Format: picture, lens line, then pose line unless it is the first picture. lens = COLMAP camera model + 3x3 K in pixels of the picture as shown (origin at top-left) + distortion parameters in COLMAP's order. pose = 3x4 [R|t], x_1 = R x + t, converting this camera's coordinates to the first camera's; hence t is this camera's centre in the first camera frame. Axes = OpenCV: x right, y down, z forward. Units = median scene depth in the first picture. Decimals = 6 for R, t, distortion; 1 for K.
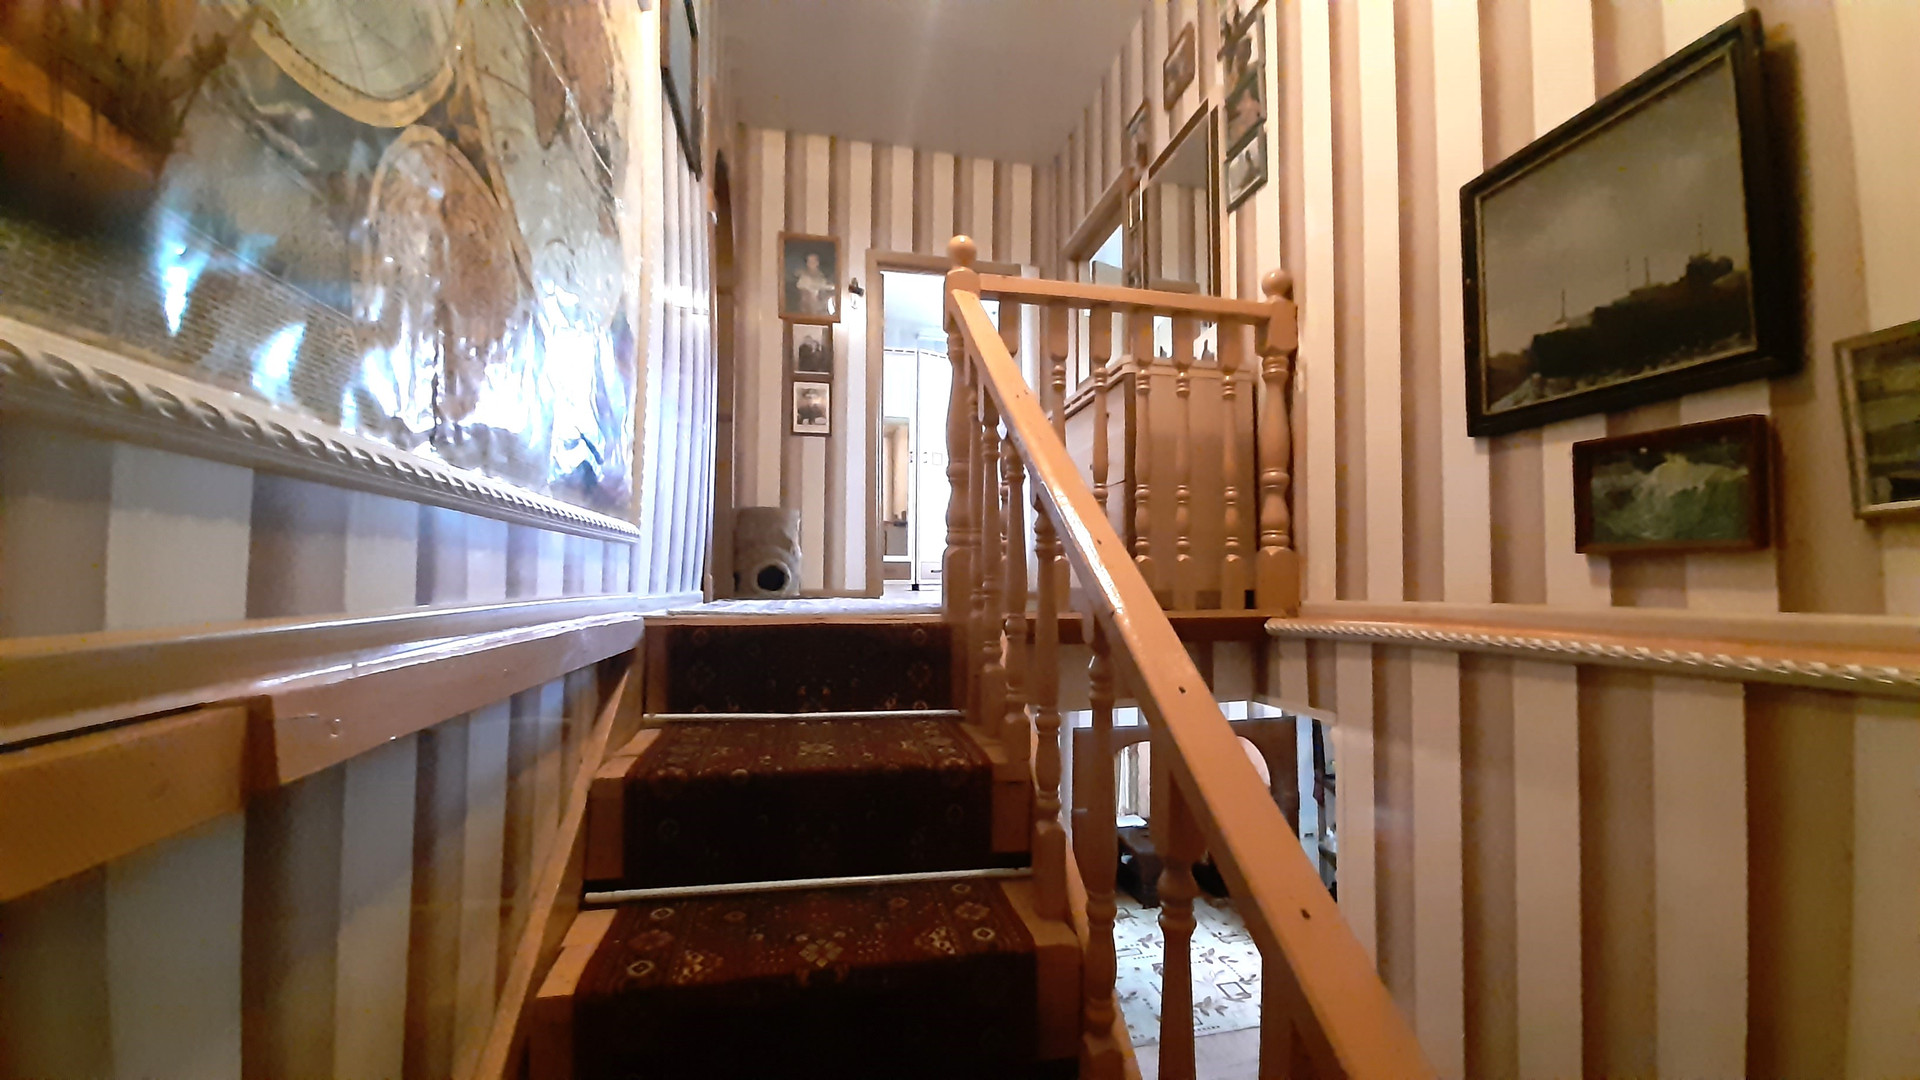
lens RADIAL K [[738.6, 0, 961.7], [0, 738.6, 550.9], [0, 0, 1]] dist [-0.013674, -0.000446]
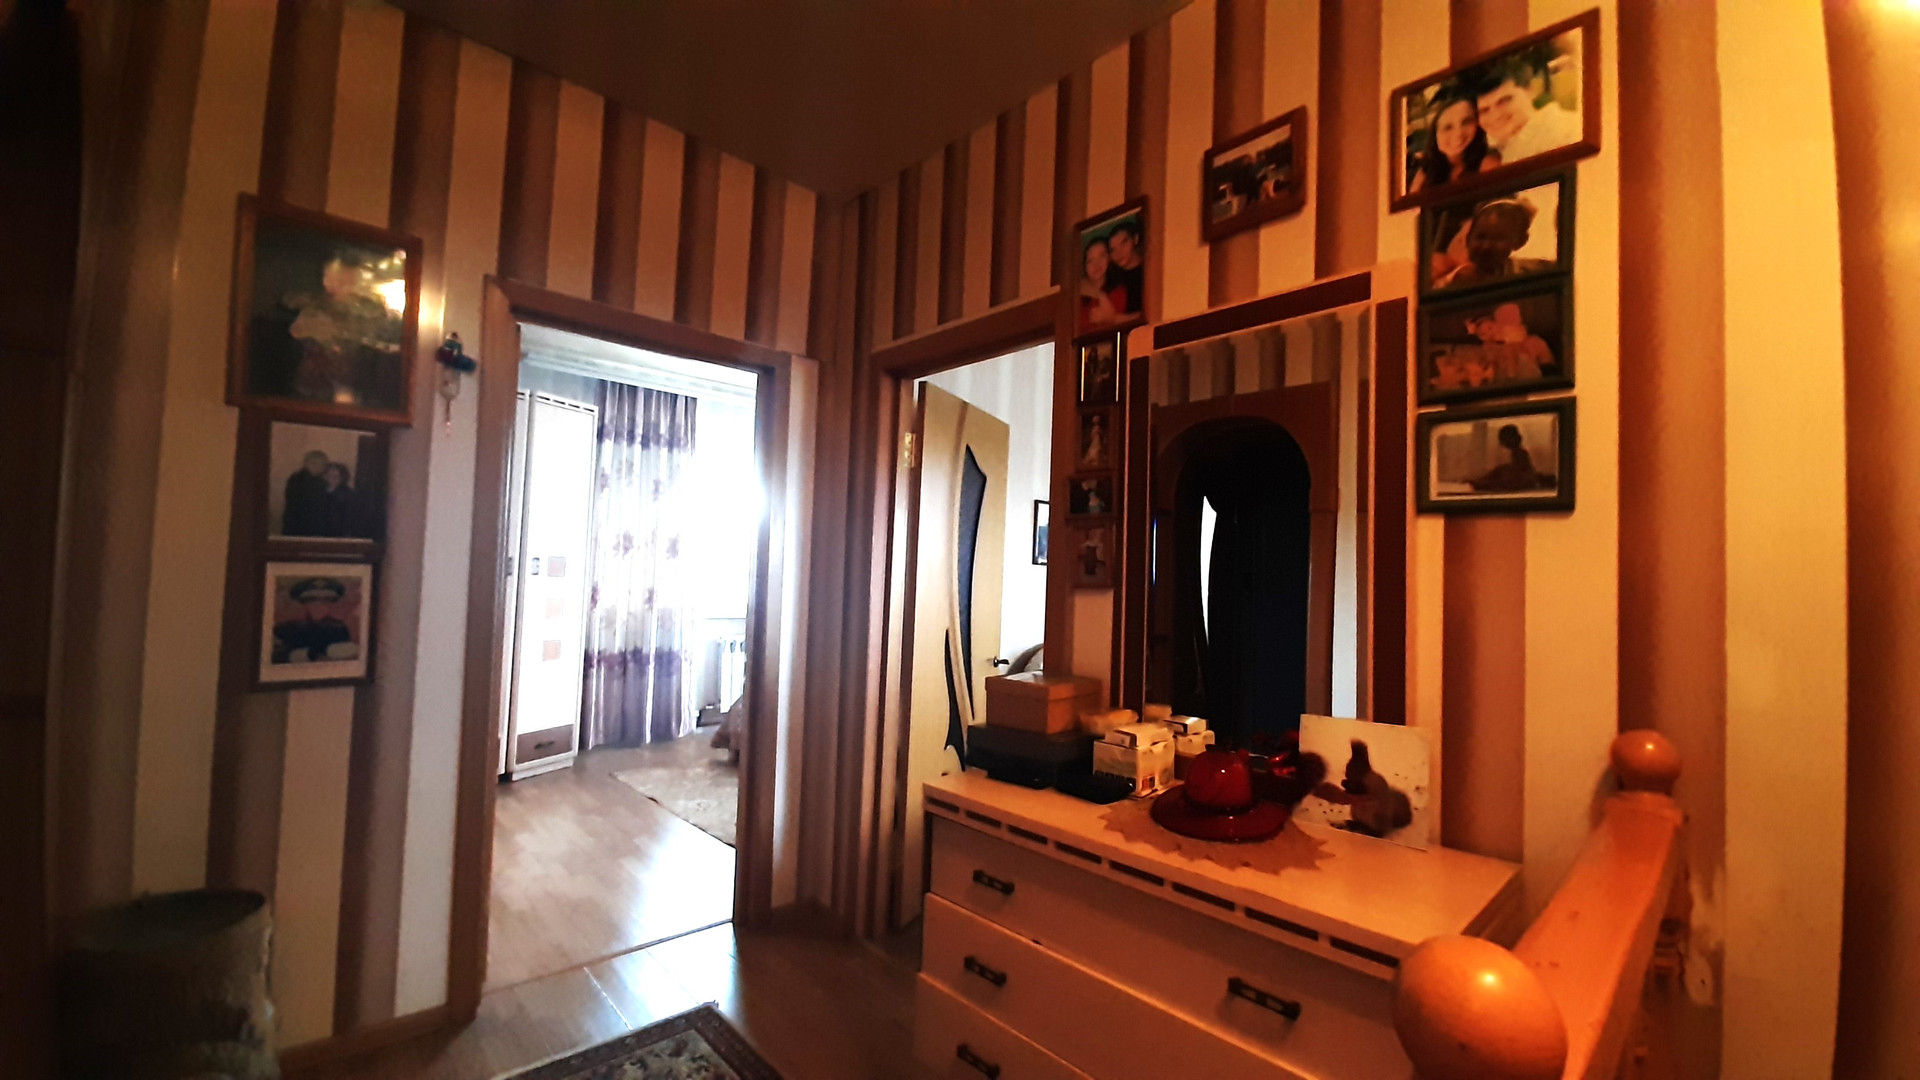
lens RADIAL K [[738.6, 0, 972.4], [0, 738.6, 539.3], [0, 0, 1]] dist [-0.013674, -0.000446]
pose [[0.843654, 0.046090, 0.534905, -0.112622], [-0.046898, 0.998826, -0.012097, -0.255504], [-0.534835, -0.014880, 0.844825, 0.442633]]
